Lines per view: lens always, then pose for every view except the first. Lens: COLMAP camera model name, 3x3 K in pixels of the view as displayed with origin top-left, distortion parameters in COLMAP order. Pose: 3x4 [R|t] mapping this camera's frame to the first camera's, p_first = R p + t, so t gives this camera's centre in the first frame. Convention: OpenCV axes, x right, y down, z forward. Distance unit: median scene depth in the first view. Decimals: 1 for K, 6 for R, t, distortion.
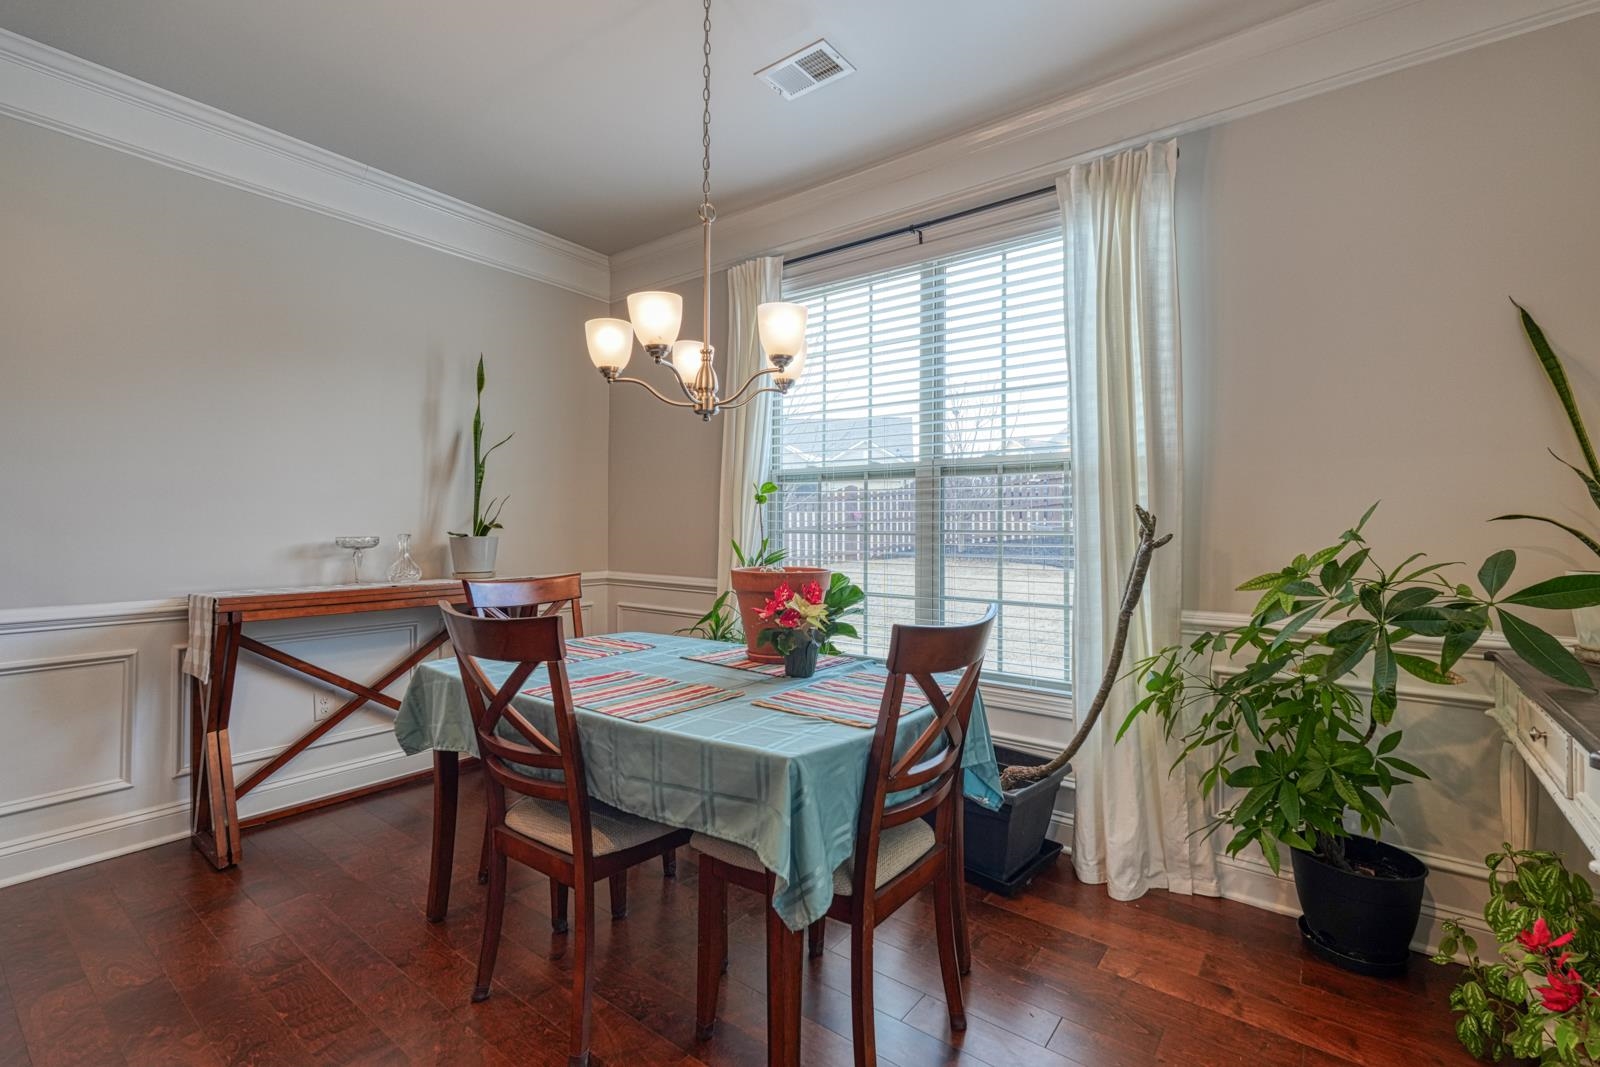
lens RADIAL K [[758.5, 0, 790.9], [0, 758.5, 529.0], [0, 0, 1]] dist [0.000729, -0.000002]
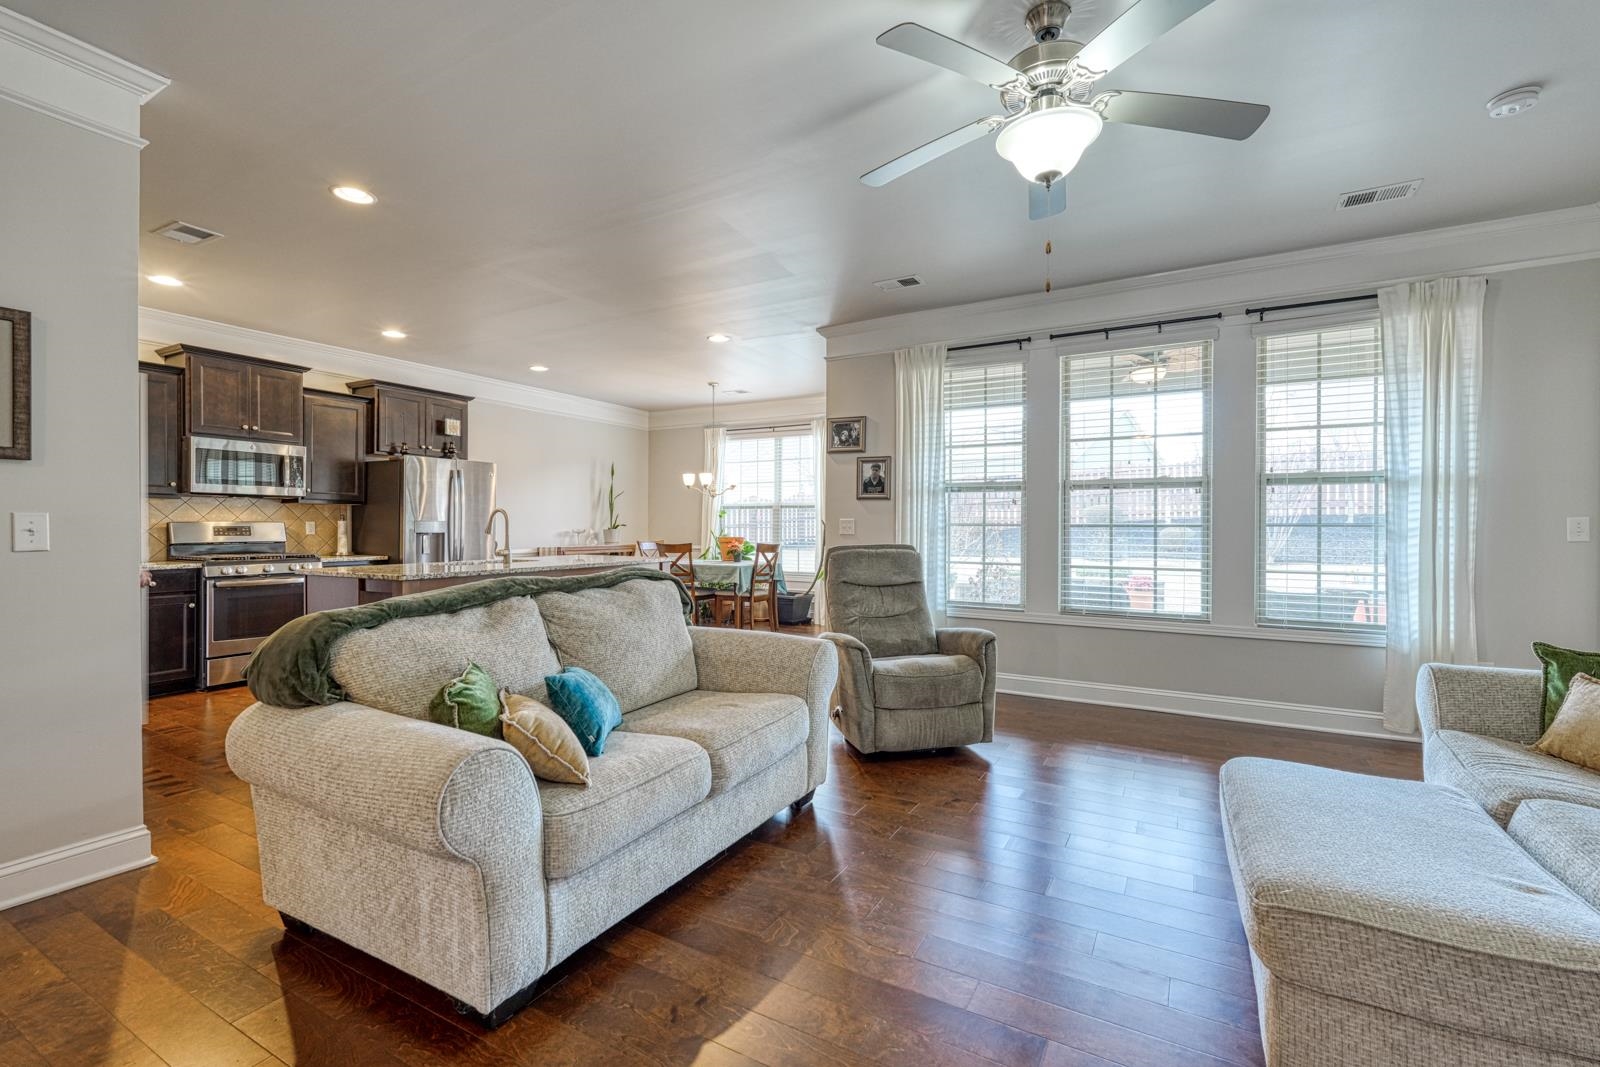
lens RADIAL K [[695.5, 0, 796.7], [0, 695.5, 534.5], [0, 0, 1]] dist [-0.003219, -0.000317]
pose [[0.990532, -0.002651, 0.137256, -0.119688], [0.001789, 0.999978, 0.006401, 0.014532], [-0.137269, -0.006095, 0.990515, -1.776334]]
